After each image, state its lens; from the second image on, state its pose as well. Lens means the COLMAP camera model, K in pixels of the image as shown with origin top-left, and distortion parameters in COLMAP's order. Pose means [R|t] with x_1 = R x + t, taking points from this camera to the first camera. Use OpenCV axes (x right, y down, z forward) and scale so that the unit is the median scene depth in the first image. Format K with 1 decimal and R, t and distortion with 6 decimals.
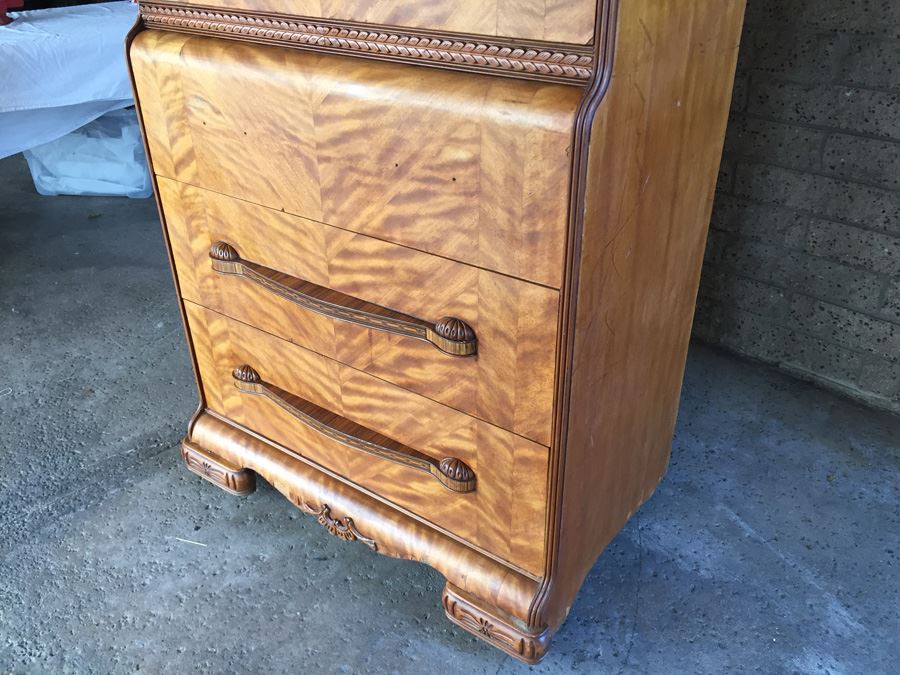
lens RADIAL K [[771.2, 0, 444.9], [0, 771.2, 338.4], [0, 0, 1]] dist [0.088866, -0.127767]
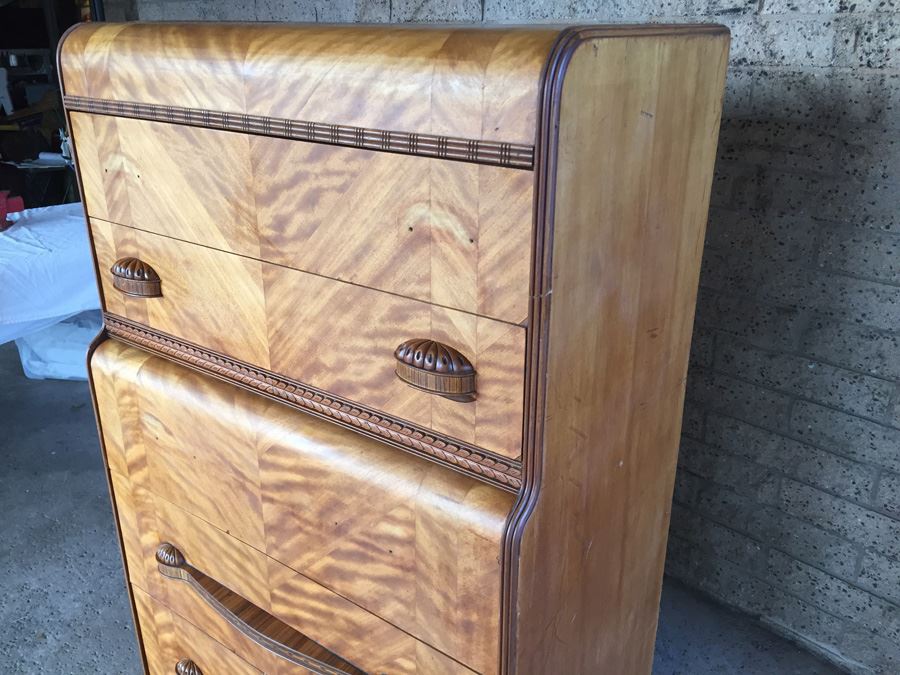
lens RADIAL K [[771.2, 0, 446.1], [0, 771.2, 336.0], [0, 0, 1]] dist [0.088866, -0.127767]
pose [[0.999809, 0.018941, -0.004729, 0.060405], [-0.019426, 0.989285, -0.144698, -0.248916], [0.001938, 0.144763, 0.989465, -0.008097]]
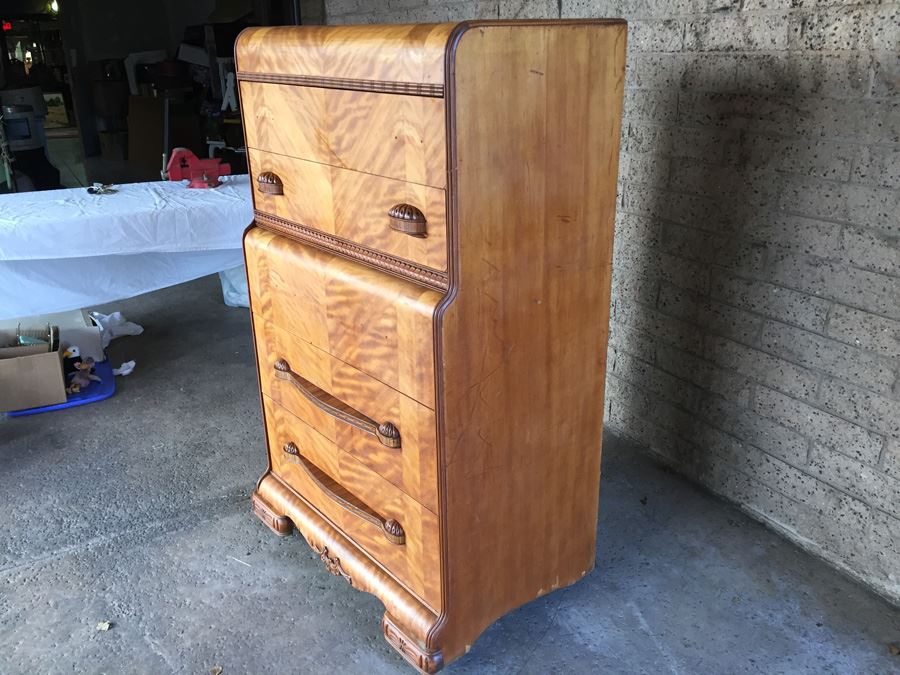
lens RADIAL K [[771.2, 0, 444.1], [0, 771.2, 337.9], [0, 0, 1]] dist [0.088866, -0.127767]
pose [[0.965951, 0.091078, -0.242164, 0.394067], [-0.126520, 0.982726, -0.135065, 0.002375], [0.225680, 0.161105, 0.960788, -0.413101]]
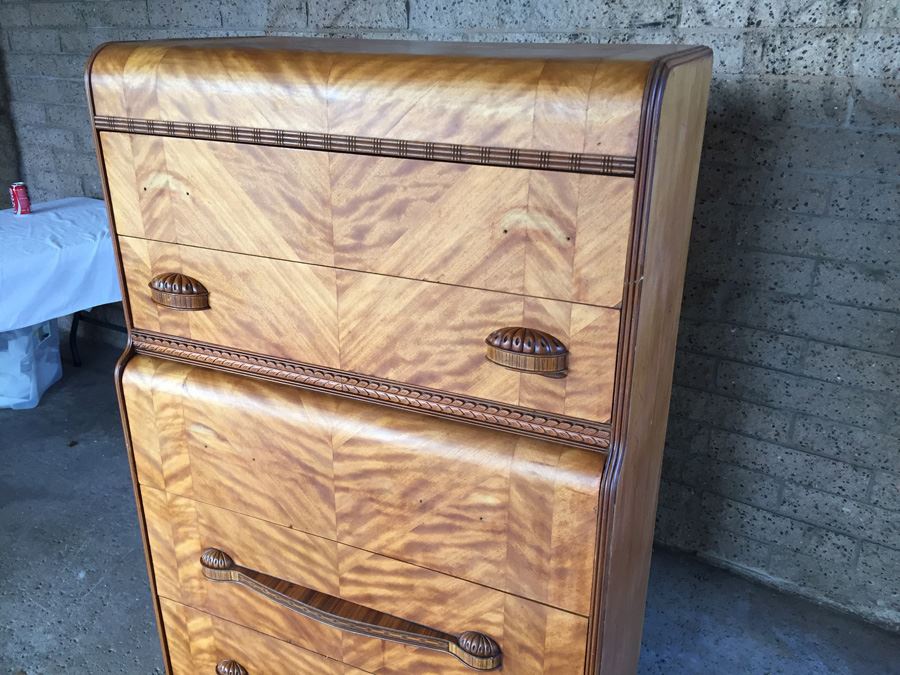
lens RADIAL K [[771.2, 0, 446.7], [0, 771.2, 335.9], [0, 0, 1]] dist [0.088866, -0.127767]
pose [[0.978508, -0.059833, 0.197336, -0.177268], [0.086638, 0.987705, -0.130126, -0.240330], [-0.187124, 0.144426, 0.971661, -0.074736]]
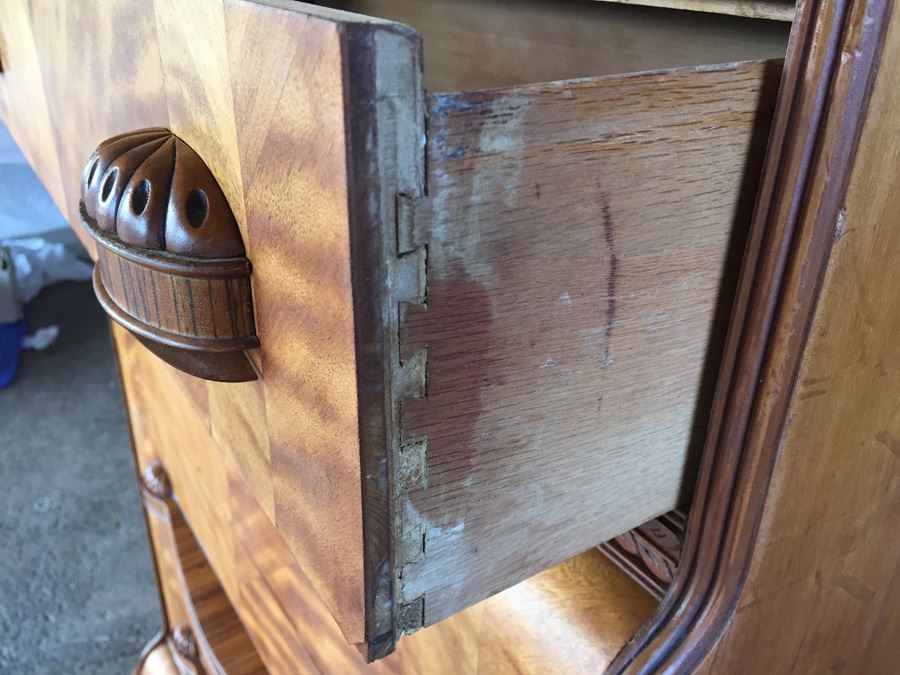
lens RADIAL K [[771.2, 0, 467.1], [0, 771.2, 339.7], [0, 0, 1]] dist [0.088866, -0.127767]
pose [[0.940037, 0.201903, -0.274892, 0.114690], [-0.218028, 0.975509, -0.029089, -0.263334], [0.262286, 0.087279, 0.961035, 0.432028]]
